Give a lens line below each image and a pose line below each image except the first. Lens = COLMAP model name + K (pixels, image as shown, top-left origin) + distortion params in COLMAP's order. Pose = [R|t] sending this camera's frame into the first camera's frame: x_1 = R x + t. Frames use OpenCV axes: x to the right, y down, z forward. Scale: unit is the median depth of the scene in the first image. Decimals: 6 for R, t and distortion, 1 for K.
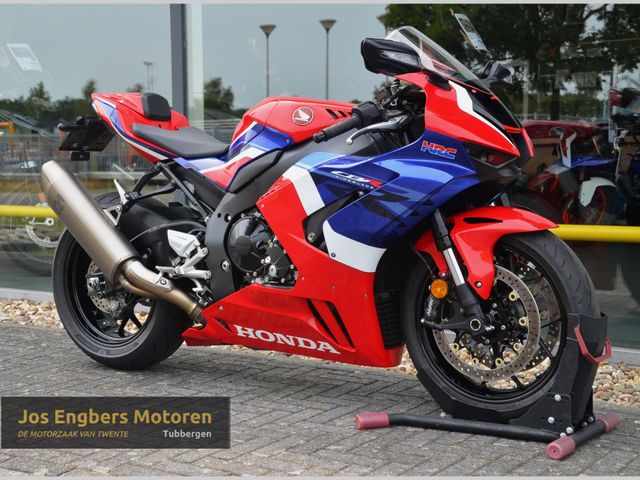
lens RADIAL K [[1016.1, 0, 320.0], [0, 1016.1, 240.0], [0, 0, 1]] dist [0.142214, 0.047445]
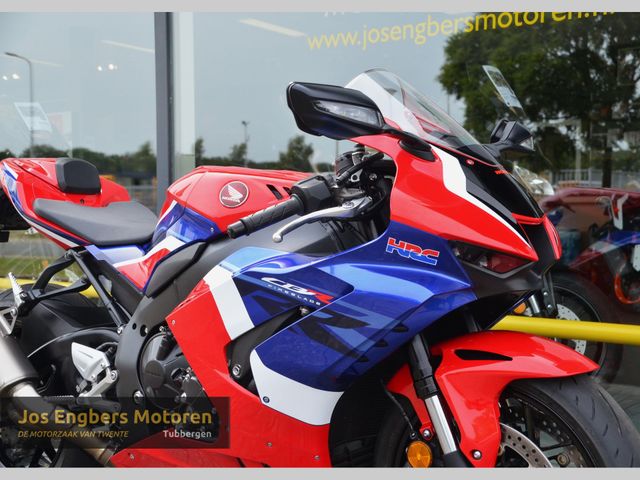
lens RADIAL K [[917.8, 0, 356.9], [0, 917.8, 240.8], [0, 0, 1]] dist [0.095813, 0.003907]
pose [[0.999094, 0.005945, -0.042136, 0.099240], [-0.007757, 0.999047, -0.042958, -0.065374], [0.041841, 0.043246, 0.998188, 0.383227]]
